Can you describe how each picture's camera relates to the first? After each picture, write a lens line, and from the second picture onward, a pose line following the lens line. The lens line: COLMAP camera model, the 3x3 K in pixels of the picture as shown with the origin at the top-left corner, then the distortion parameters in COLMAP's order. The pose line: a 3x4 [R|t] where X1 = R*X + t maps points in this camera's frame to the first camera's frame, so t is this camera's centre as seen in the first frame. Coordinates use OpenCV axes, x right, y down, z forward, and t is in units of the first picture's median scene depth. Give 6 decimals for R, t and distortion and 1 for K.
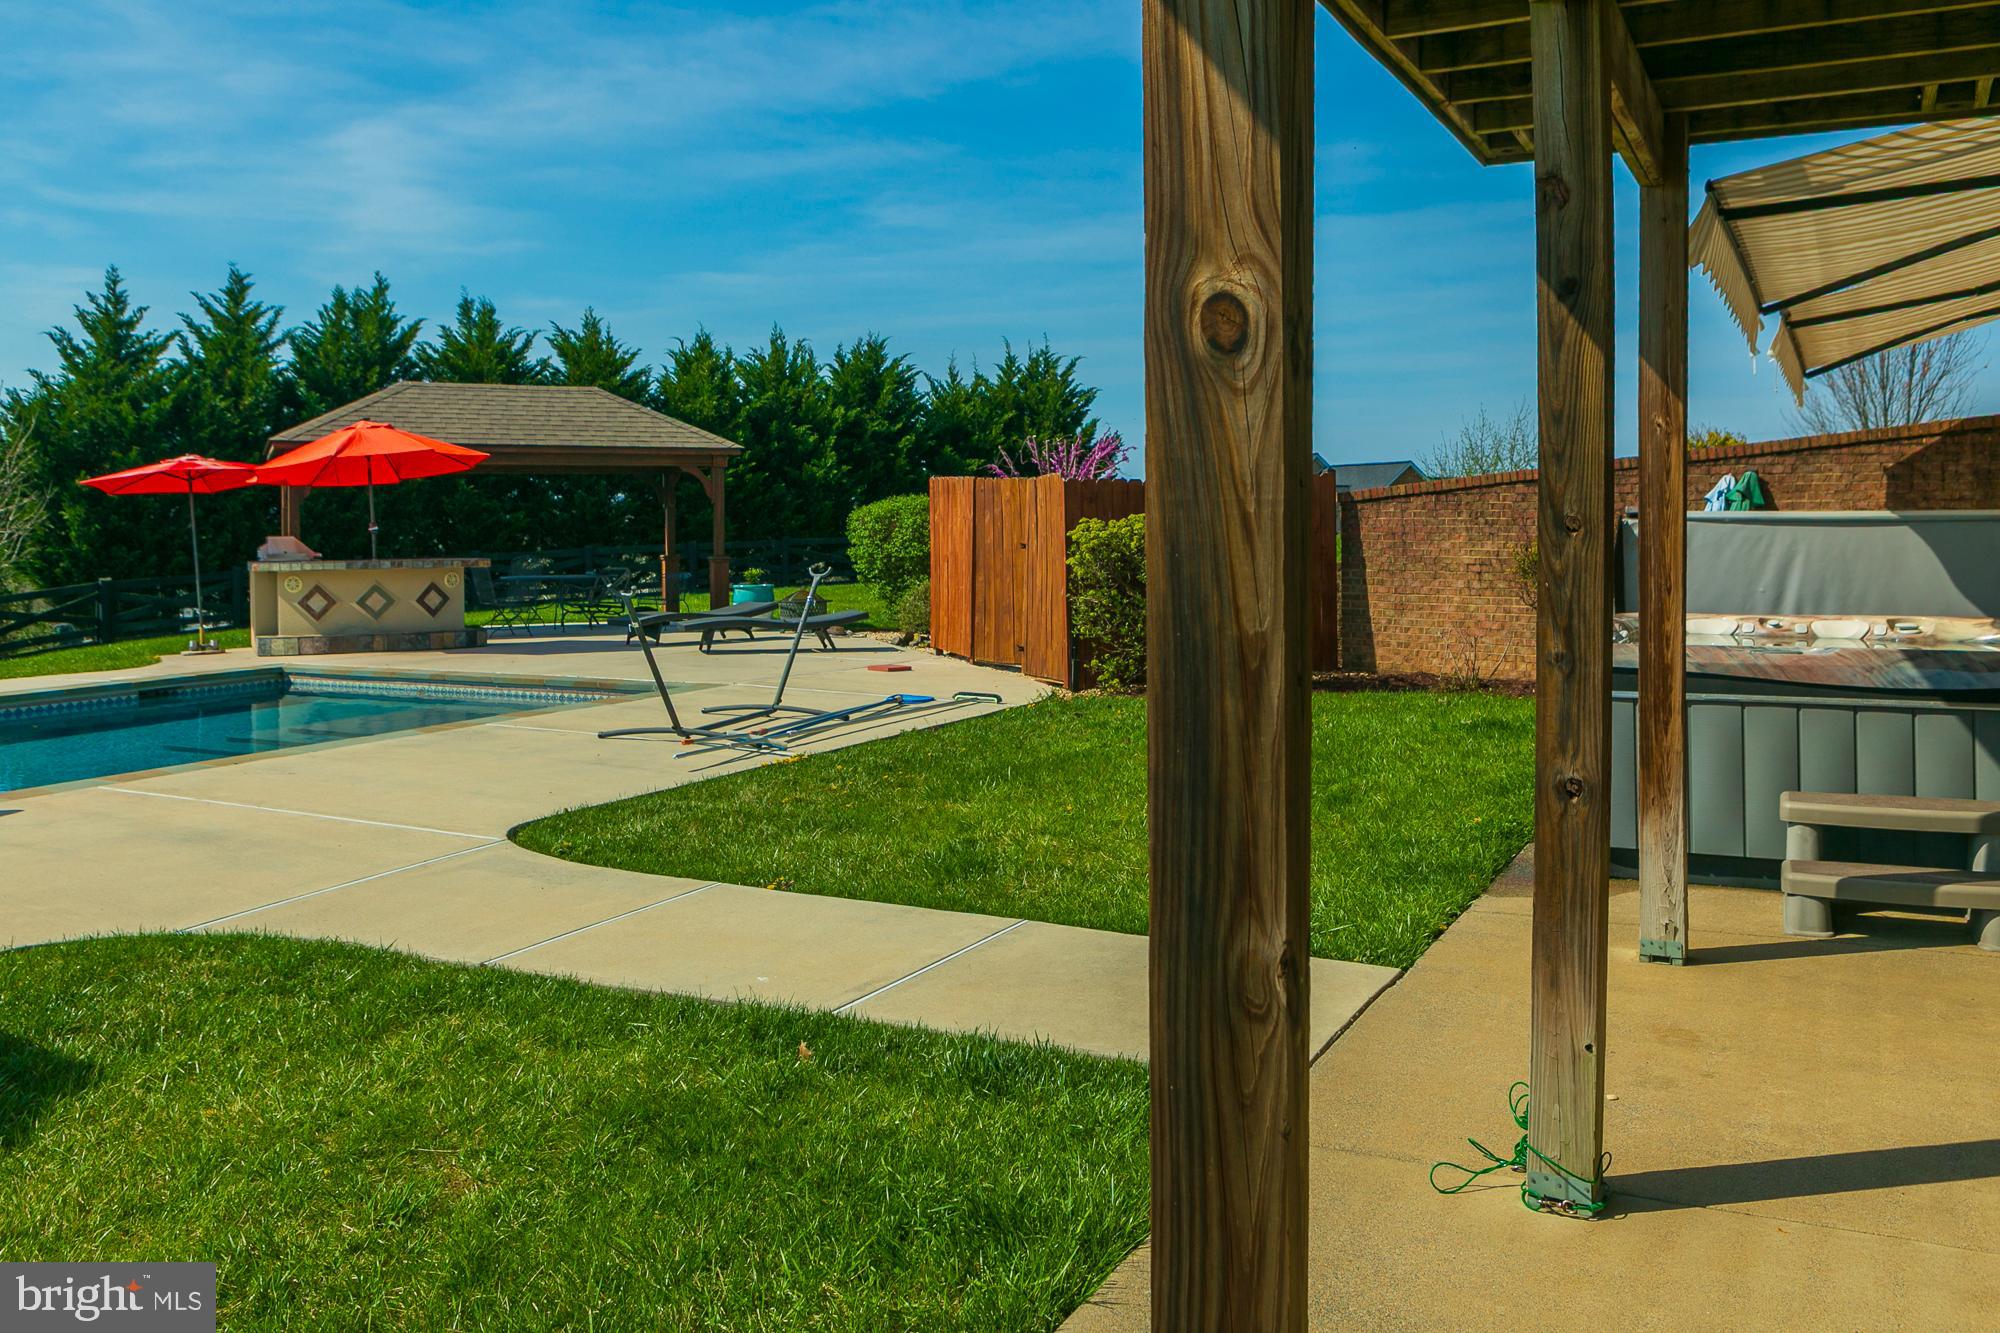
lens RADIAL K [[1691.9, 0, 1000.0], [0, 1691.9, 666.5], [0, 0, 1]] dist [0.005016, 0.003454]
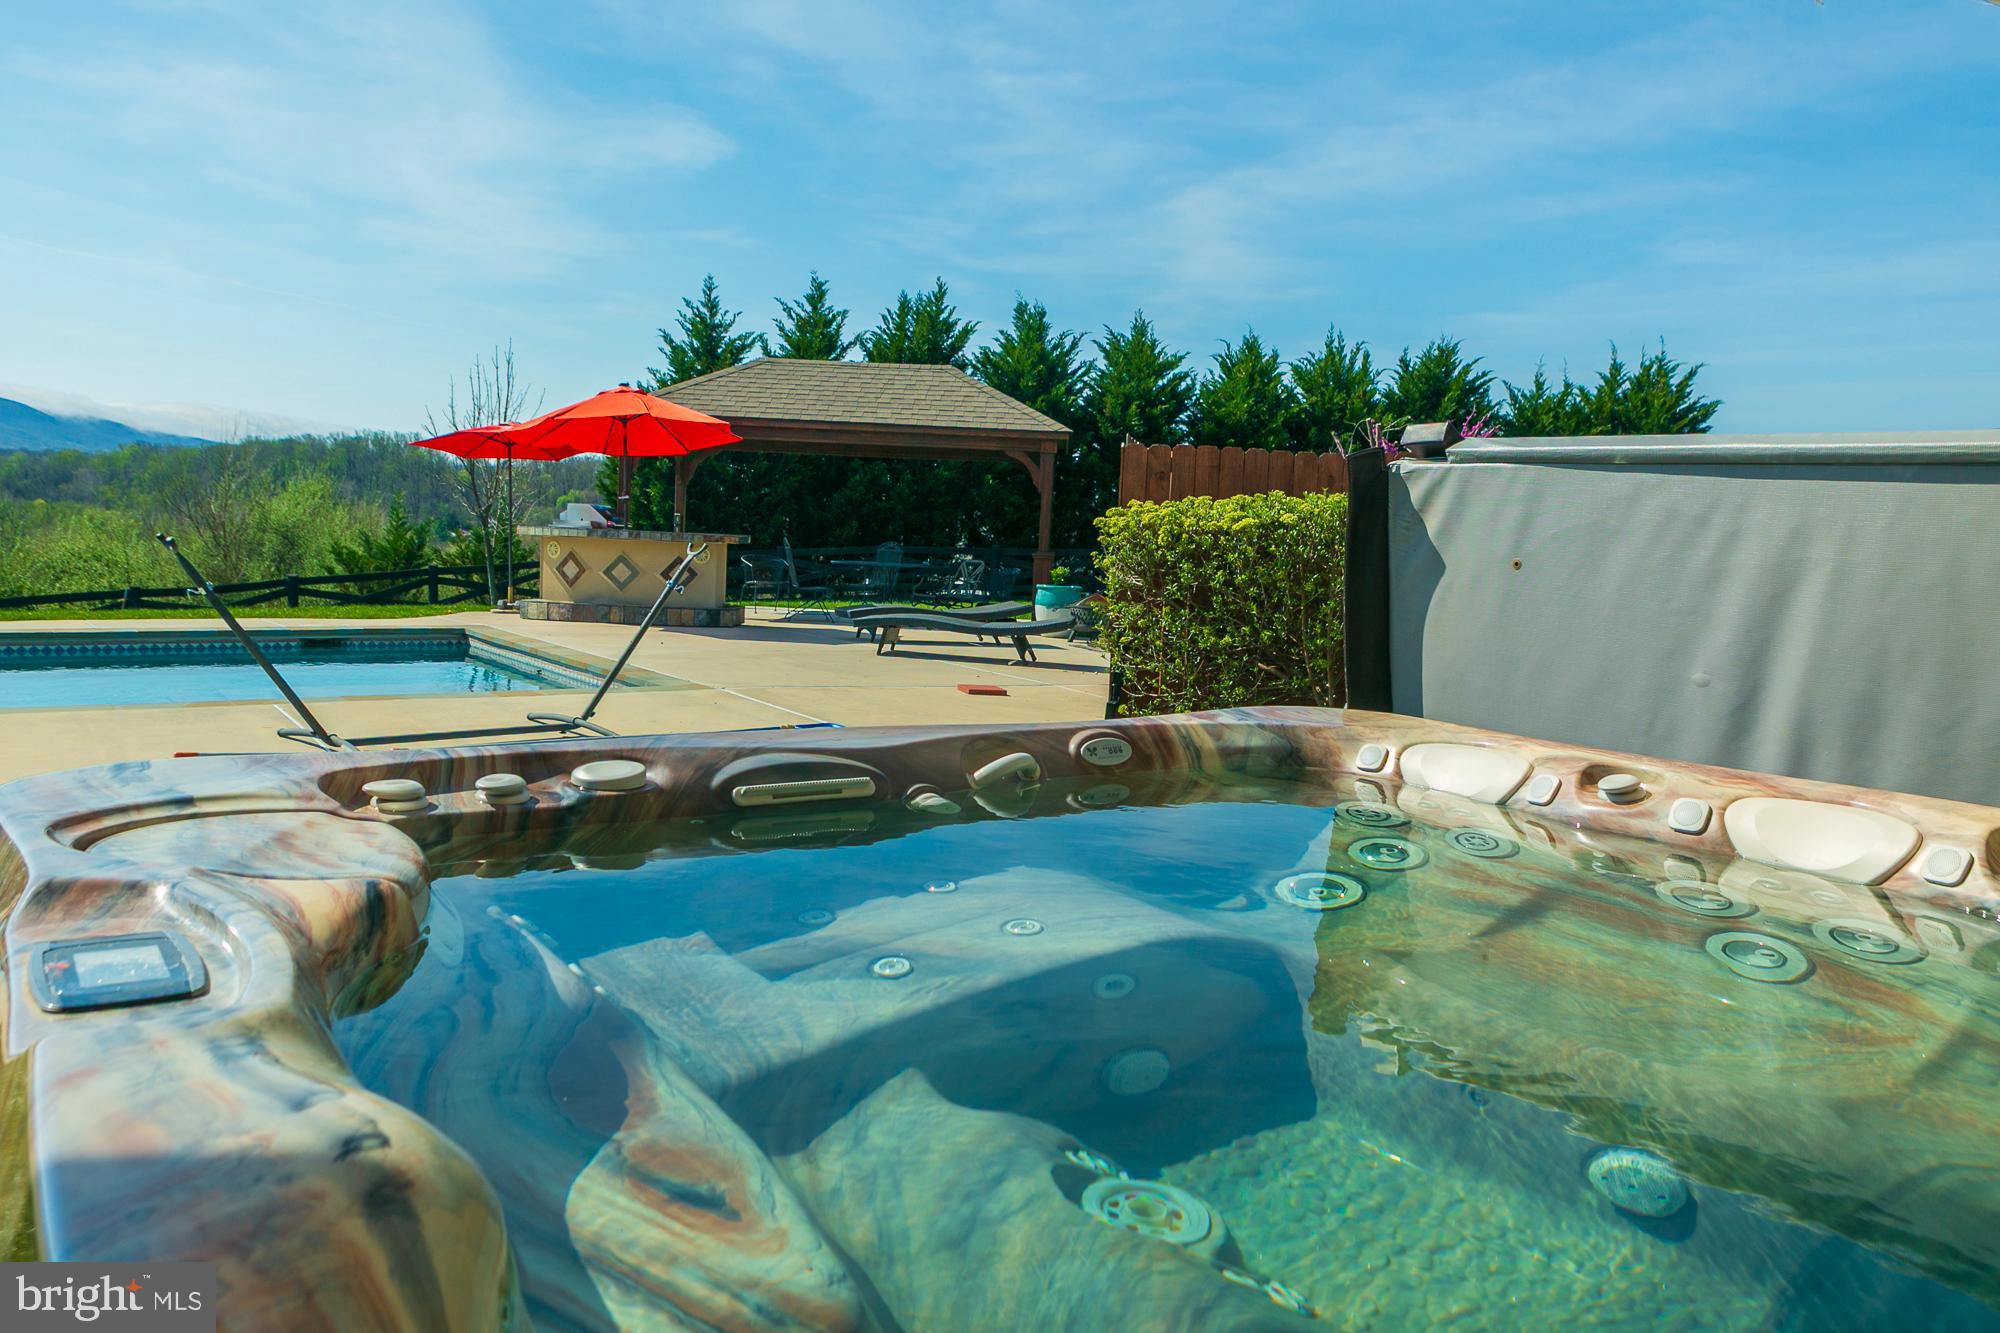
lens RADIAL K [[1482.1, 0, 998.2], [0, 1482.1, 750.0], [0, 0, 1]] dist [-0.006947, 0.000412]
pose [[0.875436, 0.118175, -0.468665, 0.144129], [-0.094477, 0.992784, 0.073857, -0.012291], [0.474011, -0.020379, 0.880283, 0.212273]]
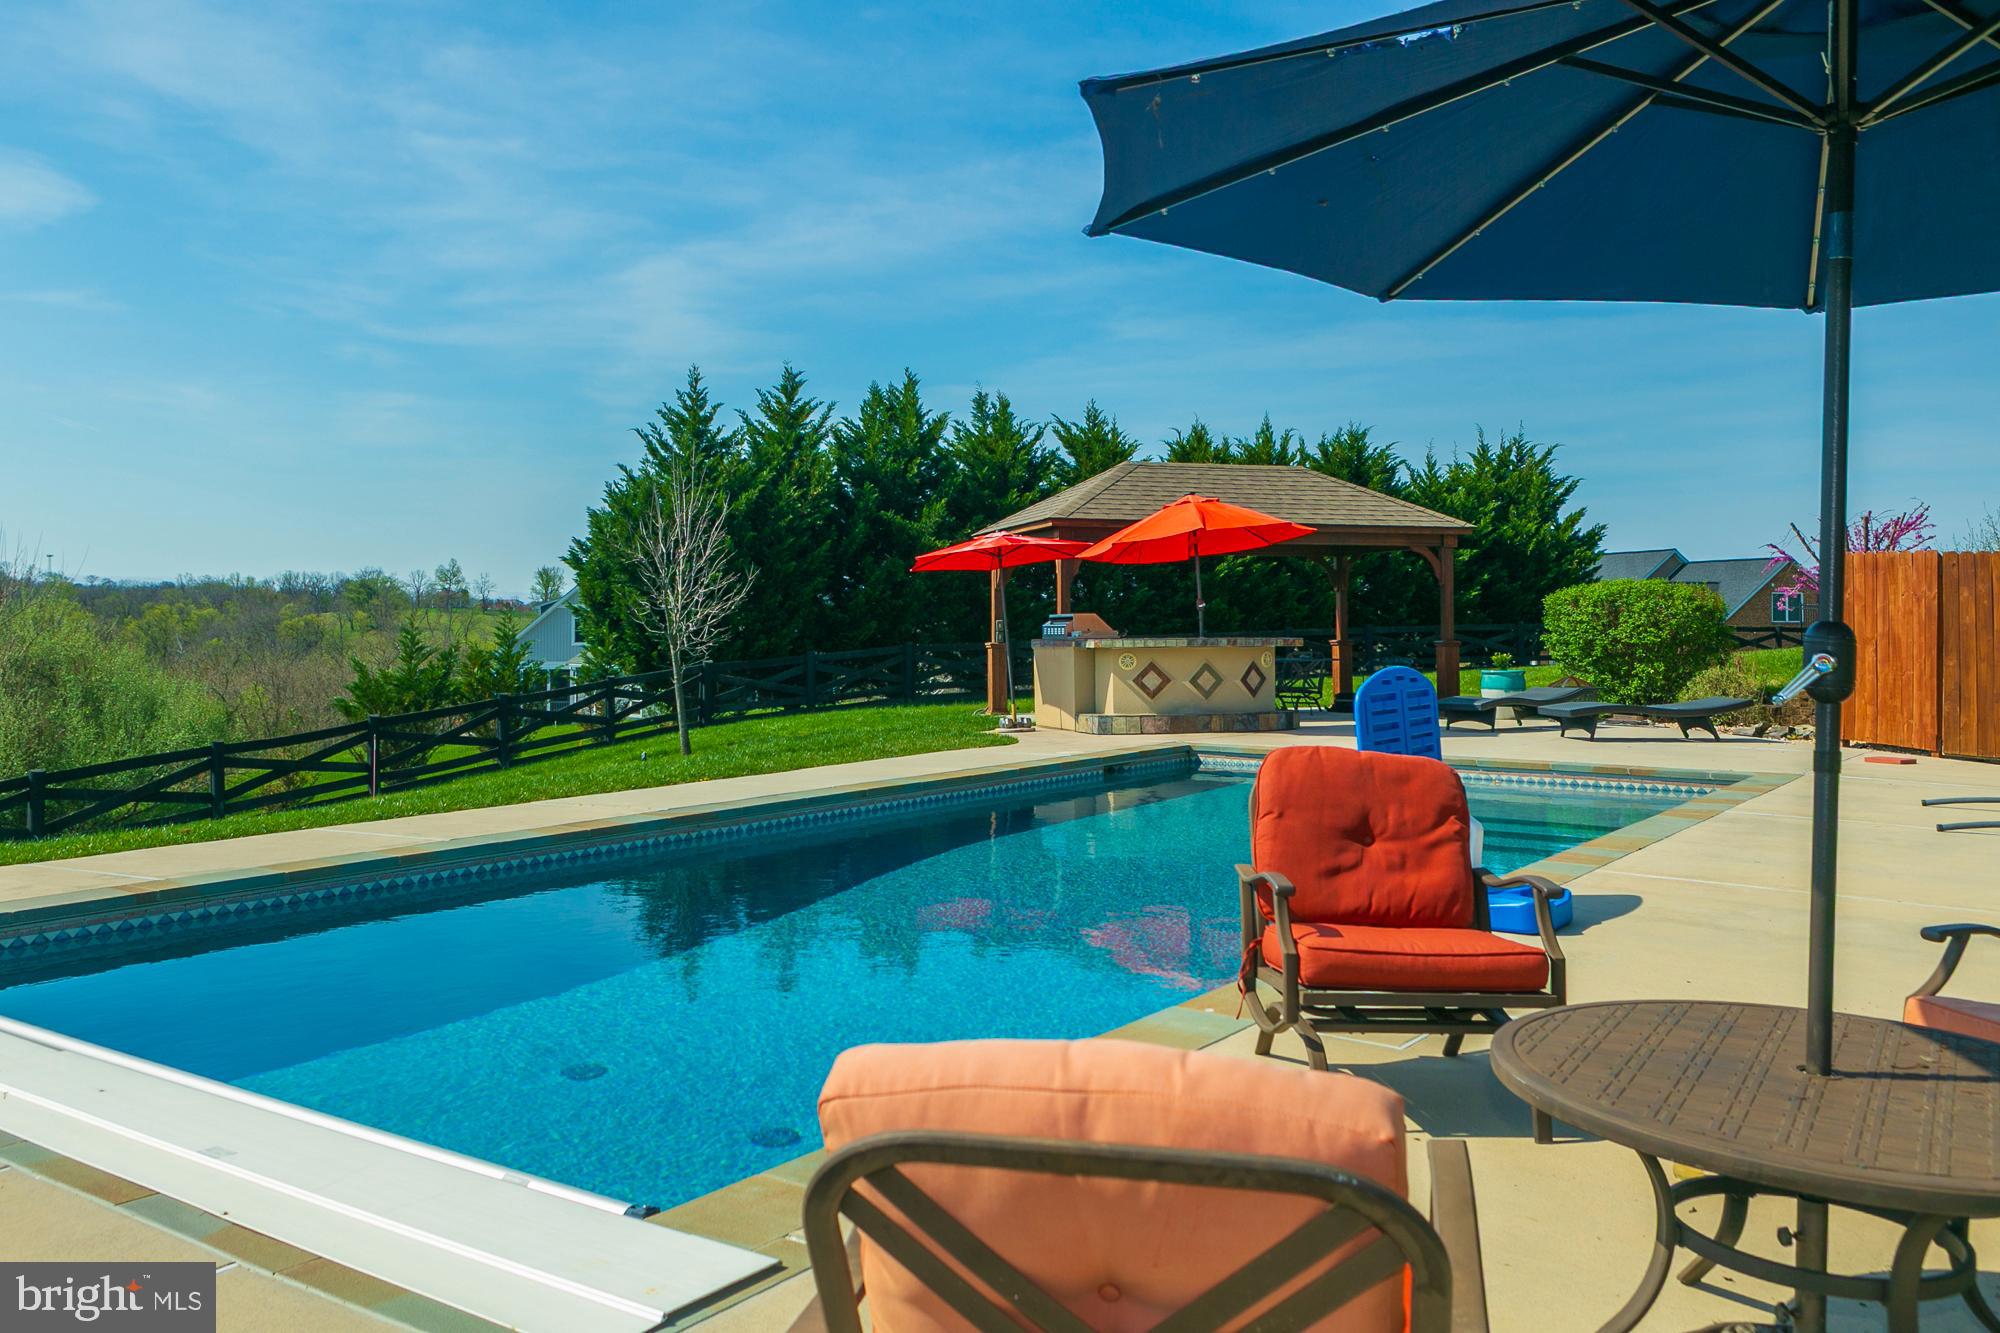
lens RADIAL K [[1613.0, 0, 835.8], [0, 1613.0, 666.2], [0, 0, 1]] dist [0.006003, 0.005633]
pose [[0.983833, 0.011694, -0.178705, -0.252420], [-0.022191, 0.998136, -0.056853, 0.006445], [0.177707, 0.059899, 0.982259, 0.036434]]
